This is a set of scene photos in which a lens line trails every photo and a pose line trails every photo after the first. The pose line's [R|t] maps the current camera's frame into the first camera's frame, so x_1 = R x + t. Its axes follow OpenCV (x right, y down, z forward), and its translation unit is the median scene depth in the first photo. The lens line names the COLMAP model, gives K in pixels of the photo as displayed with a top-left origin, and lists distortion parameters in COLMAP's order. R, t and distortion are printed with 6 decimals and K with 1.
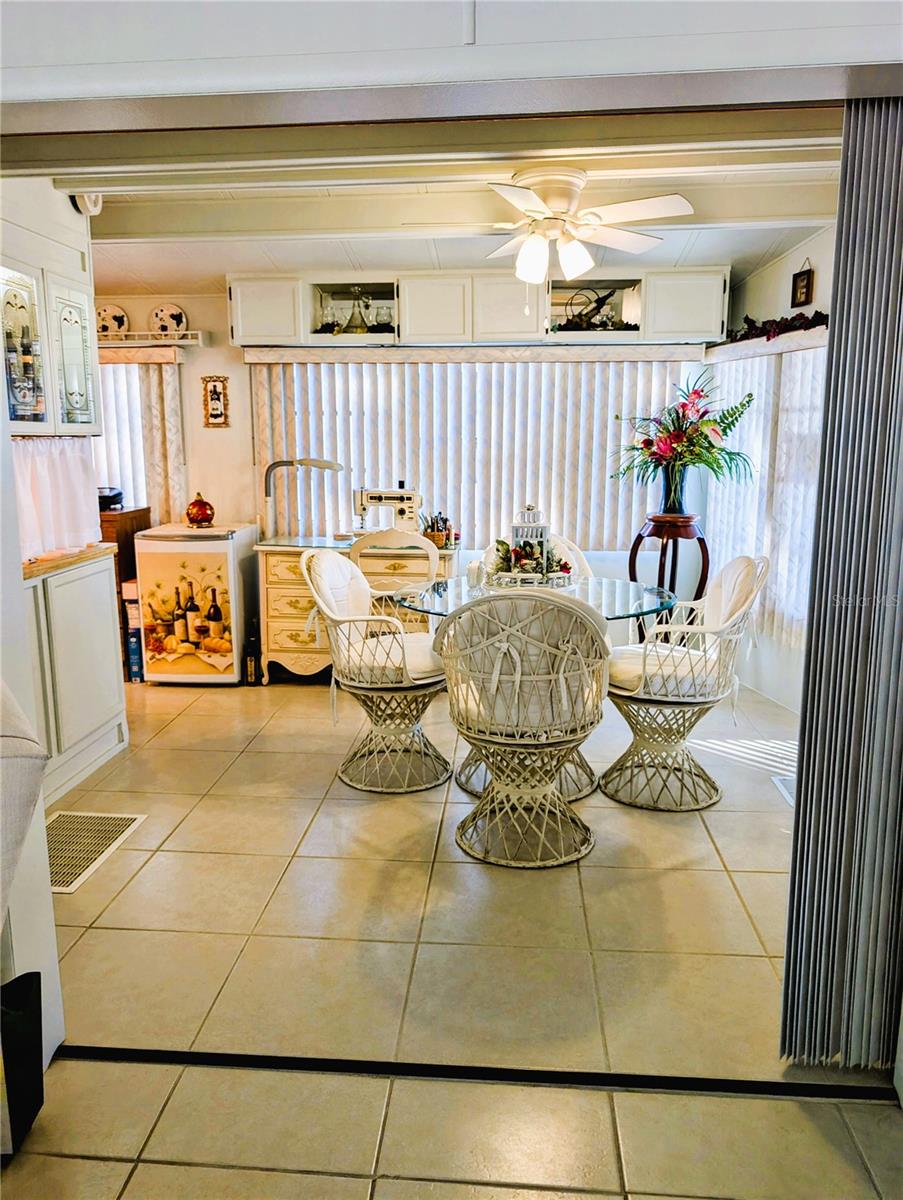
lens RADIAL K [[877.6, 0, 452.1], [0, 877.6, 602.5], [0, 0, 1]] dist [0.032019, -0.027634]
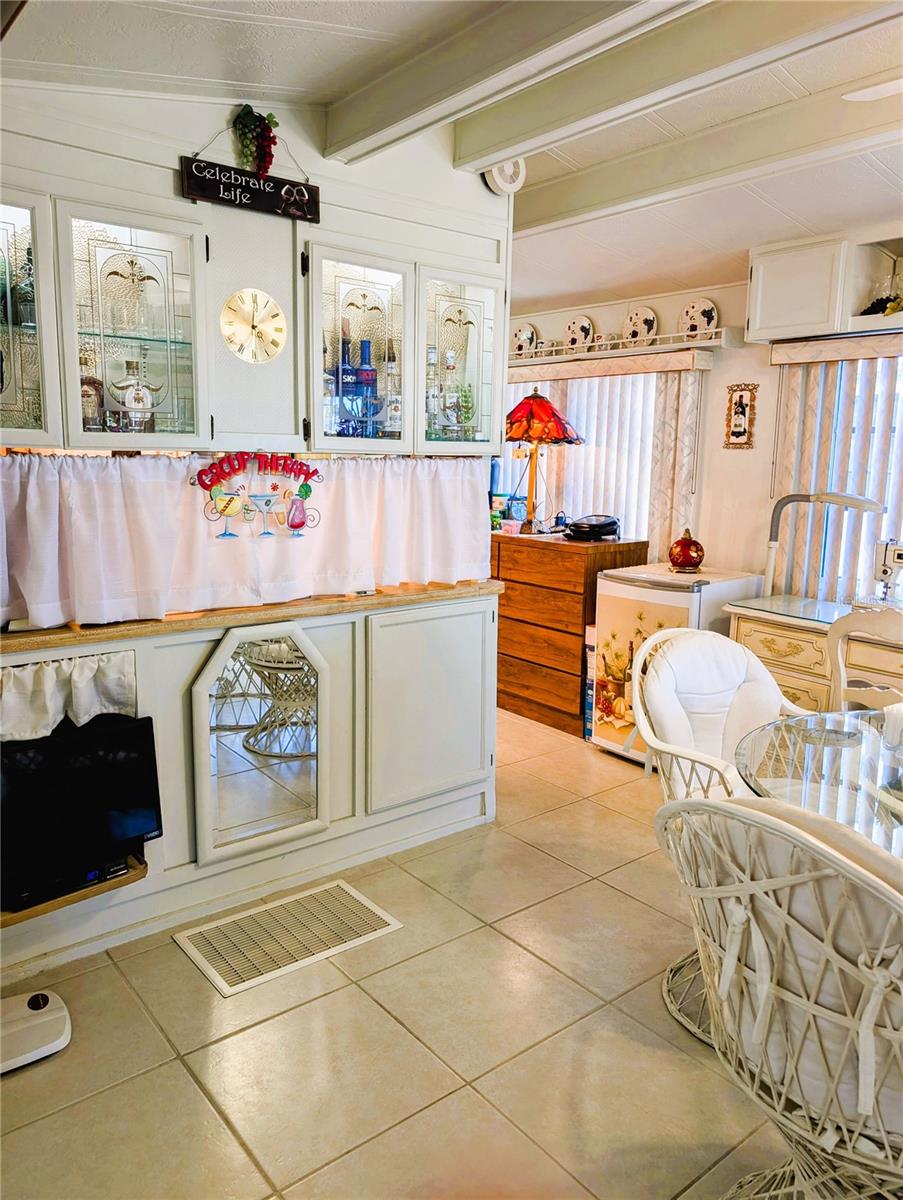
lens RADIAL K [[877.6, 0, 457.4], [0, 877.6, 595.1], [0, 0, 1]] dist [0.032019, -0.027634]
pose [[0.688283, 0.135845, -0.712609, 0.145329], [-0.157205, 0.986899, 0.036295, -0.061255], [0.708204, 0.087045, 0.700622, 0.294614]]
